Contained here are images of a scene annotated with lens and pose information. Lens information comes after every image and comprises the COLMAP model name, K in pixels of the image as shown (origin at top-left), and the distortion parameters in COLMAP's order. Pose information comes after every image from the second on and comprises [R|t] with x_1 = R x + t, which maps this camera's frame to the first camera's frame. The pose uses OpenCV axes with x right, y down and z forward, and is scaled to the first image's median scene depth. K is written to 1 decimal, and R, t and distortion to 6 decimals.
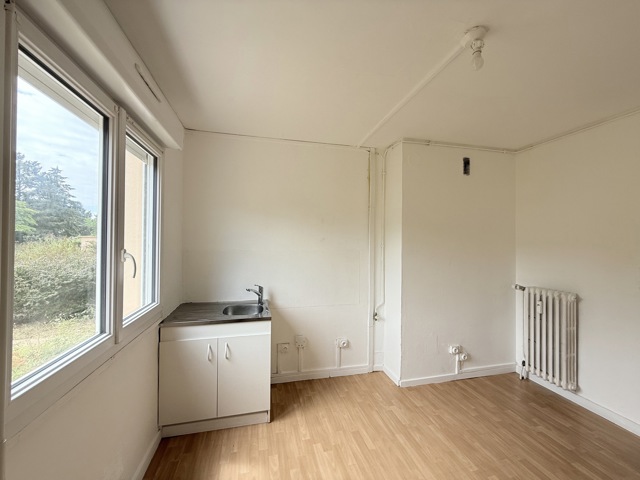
lens RADIAL K [[254.2, 0, 318.3], [0, 254.2, 240.5], [0, 0, 1]] dist [0.000078, 0.000228]
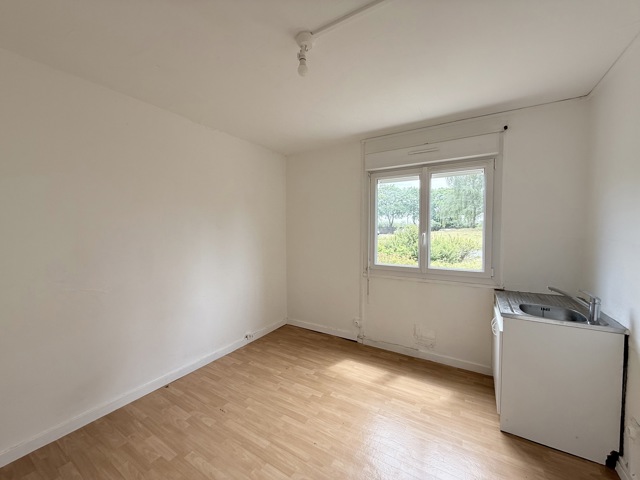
lens RADIAL K [[254.2, 0, 319.4], [0, 254.2, 240.2], [0, 0, 1]] dist [0.000078, 0.000228]
pose [[-0.704354, 0.028442, -0.709279, 0.704525], [0.002090, 0.999276, 0.037995, 0.013733], [0.709846, 0.025279, -0.703904, 0.942030]]
